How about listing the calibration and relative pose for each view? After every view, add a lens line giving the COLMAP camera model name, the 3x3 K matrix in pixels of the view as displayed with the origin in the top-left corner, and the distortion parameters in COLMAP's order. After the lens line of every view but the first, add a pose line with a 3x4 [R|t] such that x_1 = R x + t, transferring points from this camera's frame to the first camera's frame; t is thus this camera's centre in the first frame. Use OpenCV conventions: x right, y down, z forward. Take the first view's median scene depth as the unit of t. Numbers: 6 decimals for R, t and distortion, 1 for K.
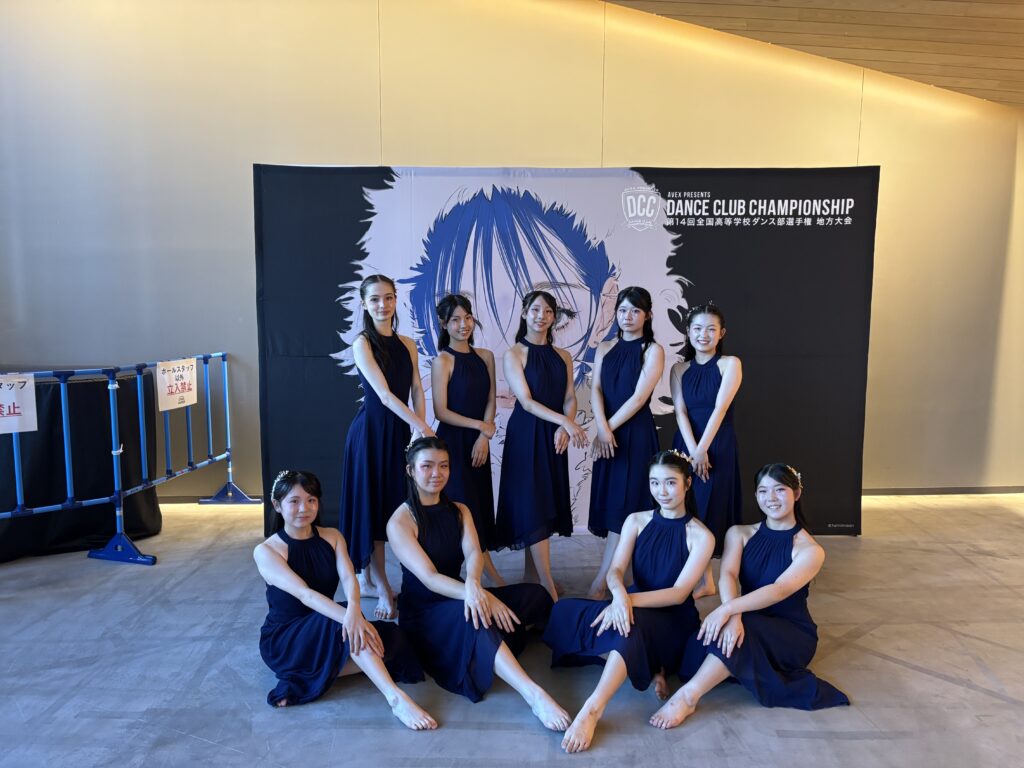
lens RADIAL K [[778.8, 0, 512.0], [0, 778.8, 383.7], [0, 0, 1]] dist [0.055799, -0.014652]
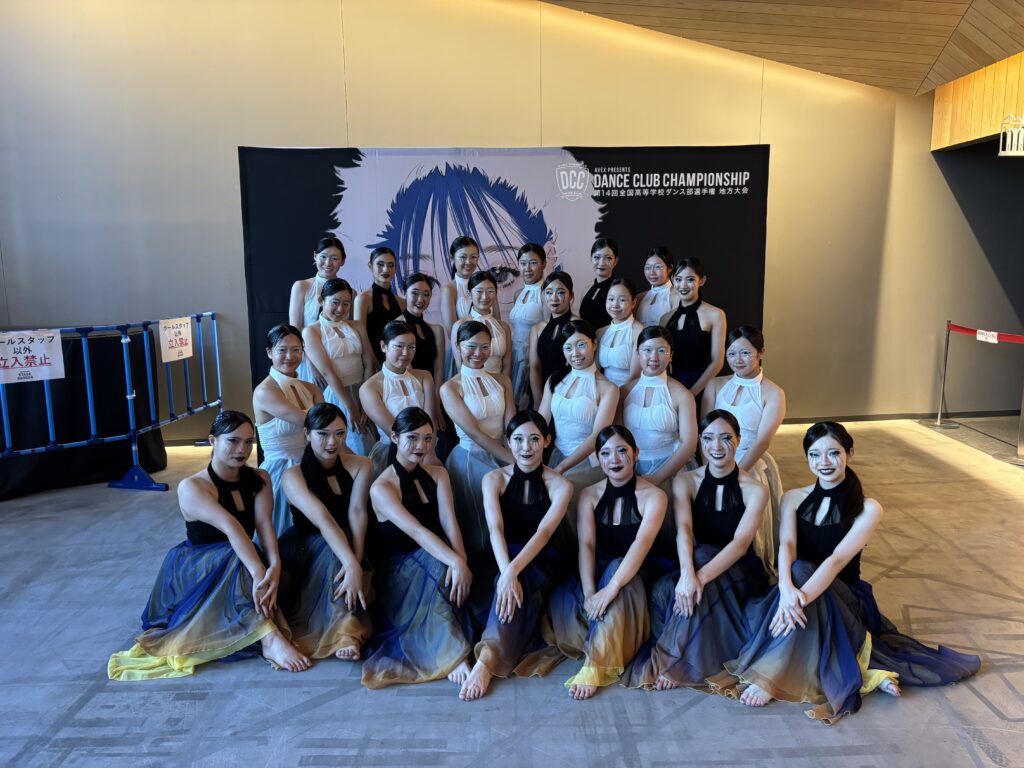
lens RADIAL K [[778.8, 0, 512.1], [0, 778.8, 383.1], [0, 0, 1]] dist [0.055799, -0.014652]
pose [[0.998722, -0.022763, 0.045121, 0.013654], [0.020669, 0.998712, 0.046339, 0.022849], [-0.046118, -0.045347, 0.997906, -0.188421]]
